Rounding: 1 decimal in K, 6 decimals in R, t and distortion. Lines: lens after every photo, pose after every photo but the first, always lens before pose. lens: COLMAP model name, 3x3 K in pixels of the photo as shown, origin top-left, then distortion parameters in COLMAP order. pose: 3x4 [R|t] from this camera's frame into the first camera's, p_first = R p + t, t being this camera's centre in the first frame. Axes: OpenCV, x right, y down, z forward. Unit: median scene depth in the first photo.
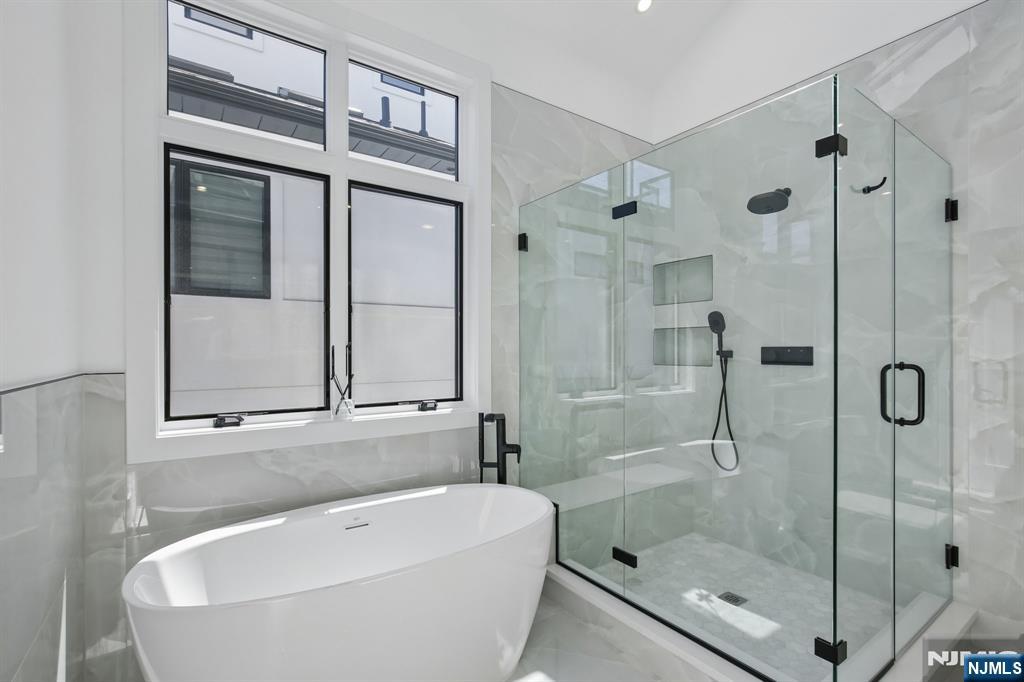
lens RADIAL K [[468.7, 0, 510.5], [0, 468.7, 349.2], [0, 0, 1]] dist [0.002183, 0.000219]
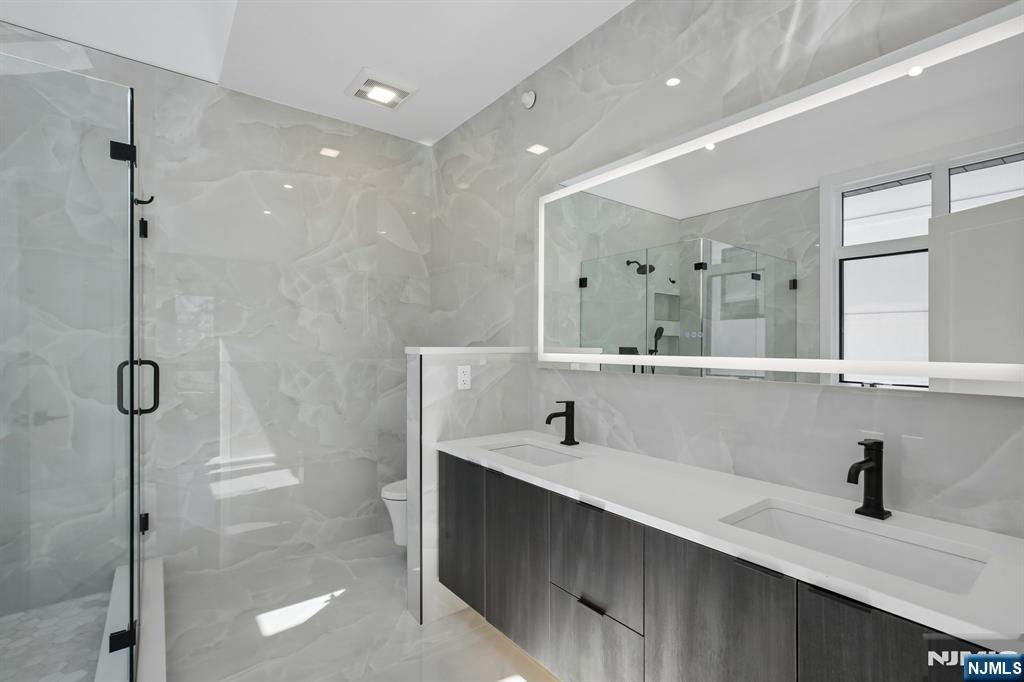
lens RADIAL K [[468.7, 0, 514.7], [0, 468.7, 343.3], [0, 0, 1]] dist [0.002183, 0.000219]
pose [[-0.053333, 0.002360, 0.998574, -0.284118], [0.001630, 0.999996, -0.002276, -0.004607], [-0.998575, 0.001506, -0.053336, 0.135949]]
